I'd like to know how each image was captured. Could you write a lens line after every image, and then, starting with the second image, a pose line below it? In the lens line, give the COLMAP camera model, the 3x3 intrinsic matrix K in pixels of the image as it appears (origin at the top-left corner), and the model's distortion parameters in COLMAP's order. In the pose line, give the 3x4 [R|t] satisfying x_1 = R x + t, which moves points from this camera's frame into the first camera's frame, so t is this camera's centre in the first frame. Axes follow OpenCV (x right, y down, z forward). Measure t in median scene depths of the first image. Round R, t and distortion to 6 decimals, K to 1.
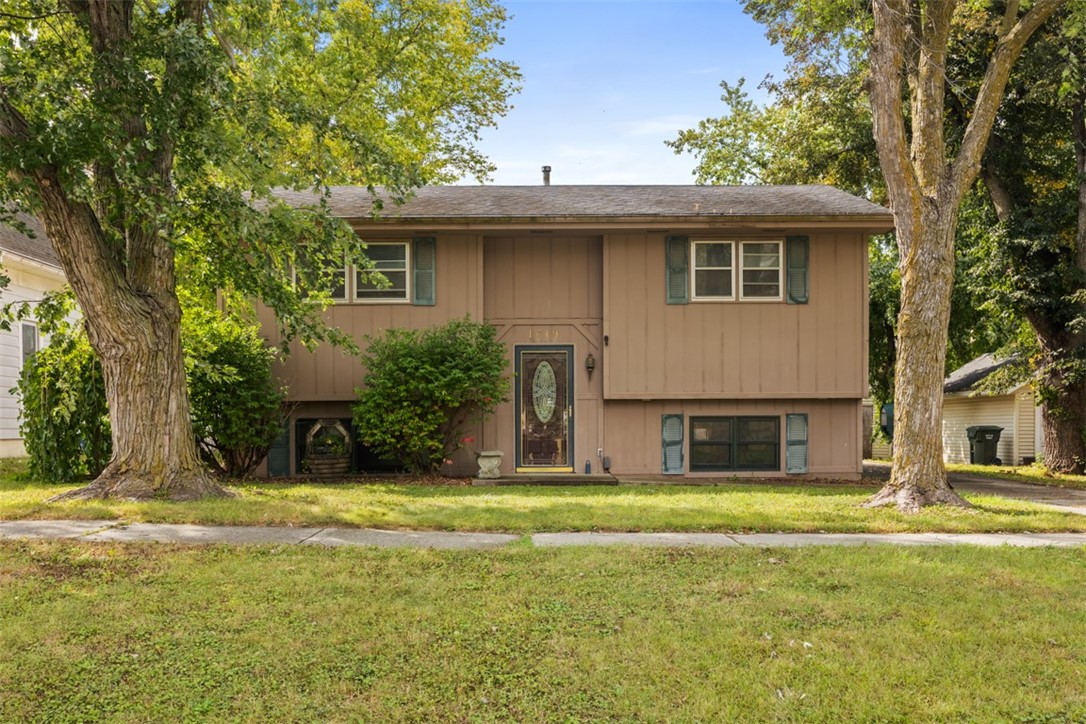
lens RADIAL K [[1066.3, 0, 543.6], [0, 1066.3, 466.1], [0, 0, 1]] dist [-0.002556, -0.006501]
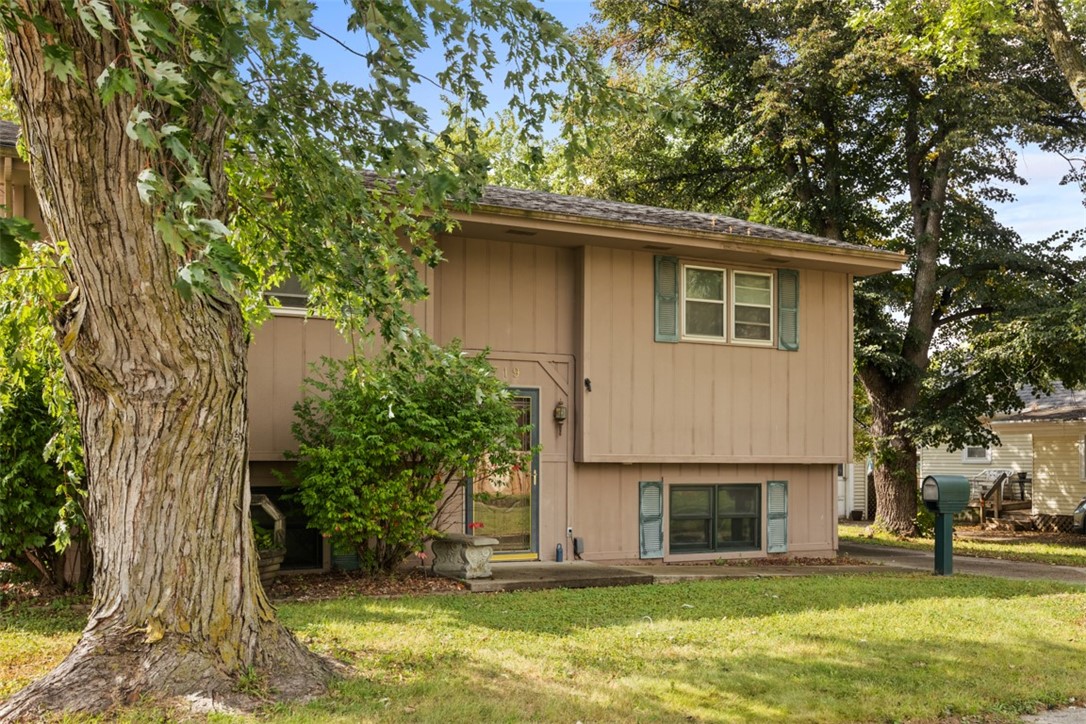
lens RADIAL K [[1066.3, 0, 543.6], [0, 1066.3, 466.1], [0, 0, 1]] dist [-0.002556, -0.006501]
pose [[0.896738, 0.007238, 0.442502, -0.302747], [0.007355, 0.999484, -0.031255, -0.036884], [-0.442500, 0.031282, 0.896223, 0.338645]]
